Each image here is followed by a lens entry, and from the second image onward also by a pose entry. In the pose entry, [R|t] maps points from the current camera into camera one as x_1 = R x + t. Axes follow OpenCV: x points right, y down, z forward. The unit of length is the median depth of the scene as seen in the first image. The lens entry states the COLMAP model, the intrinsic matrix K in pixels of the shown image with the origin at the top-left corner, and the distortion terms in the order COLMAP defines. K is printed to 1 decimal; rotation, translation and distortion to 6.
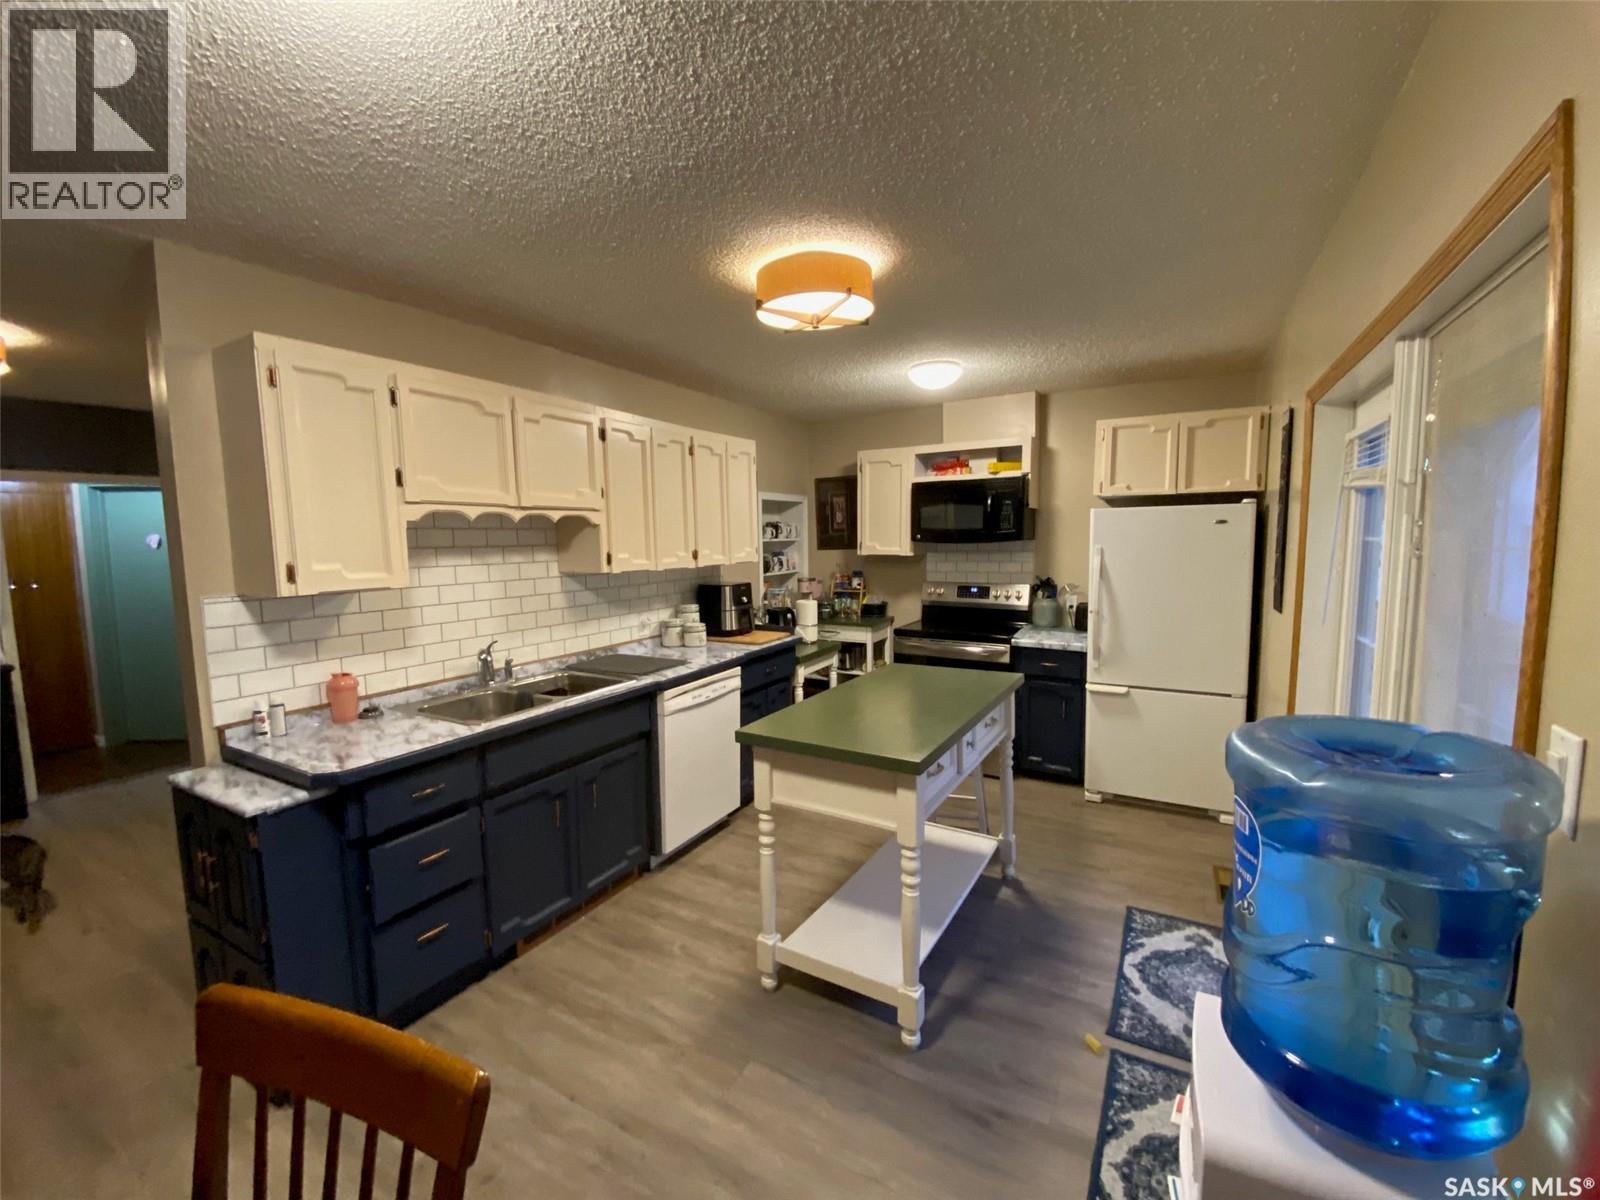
lens RADIAL K [[668.9, 0, 796.2], [0, 668.9, 597.9], [0, 0, 1]] dist [-0.000721, -0.005683]
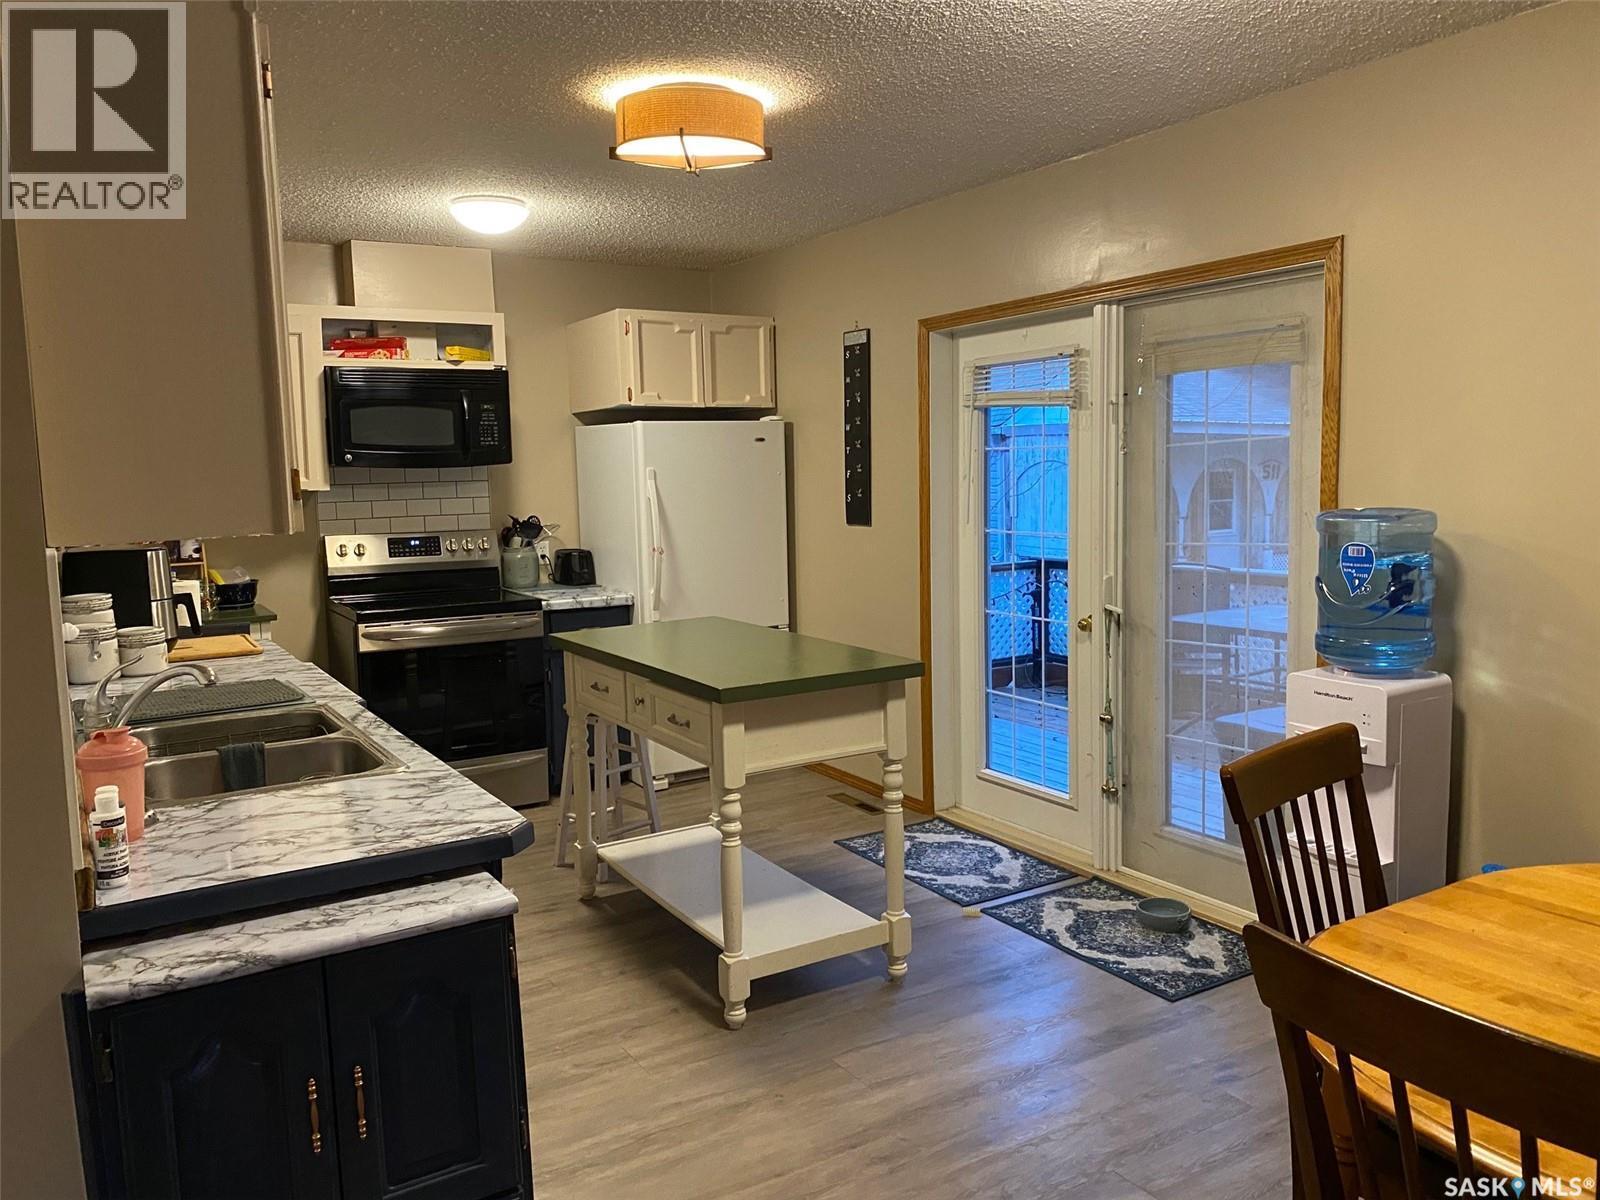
lens RADIAL K [[1205.3, 0, 826.1], [0, 1205.3, 579.6], [0, 0, 1]] dist [0.041694, -0.004271]
pose [[0.473644, -0.081846, 0.876905, -0.919045], [0.097537, 0.994422, 0.040131, 0.023270], [-0.875299, 0.066523, 0.478985, 0.162615]]
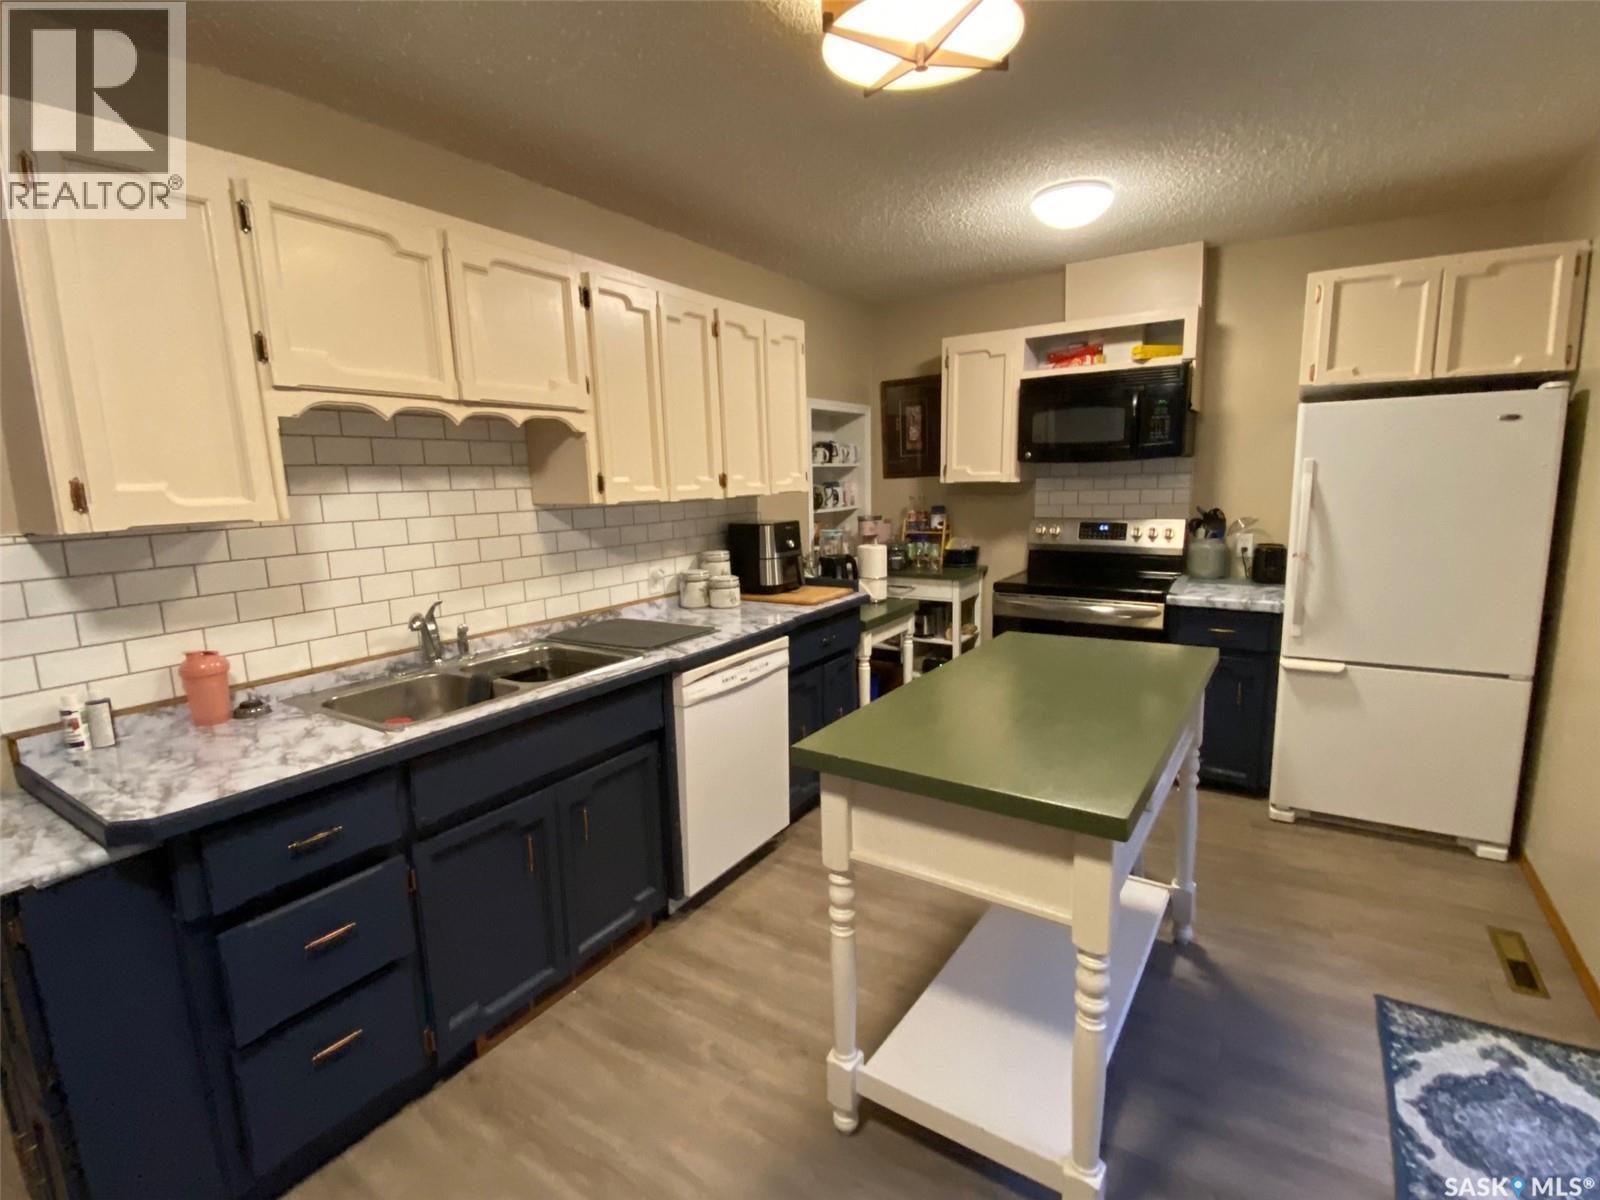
lens RADIAL K [[767.4, 0, 792.9], [0, 767.4, 601.2], [0, 0, 1]] dist [0.000711, -0.005748]
pose [[0.998145, -0.004266, -0.060734, -0.034215], [0.008436, 0.997611, 0.068566, 0.011713], [0.060296, -0.068951, 0.995796, 0.220654]]
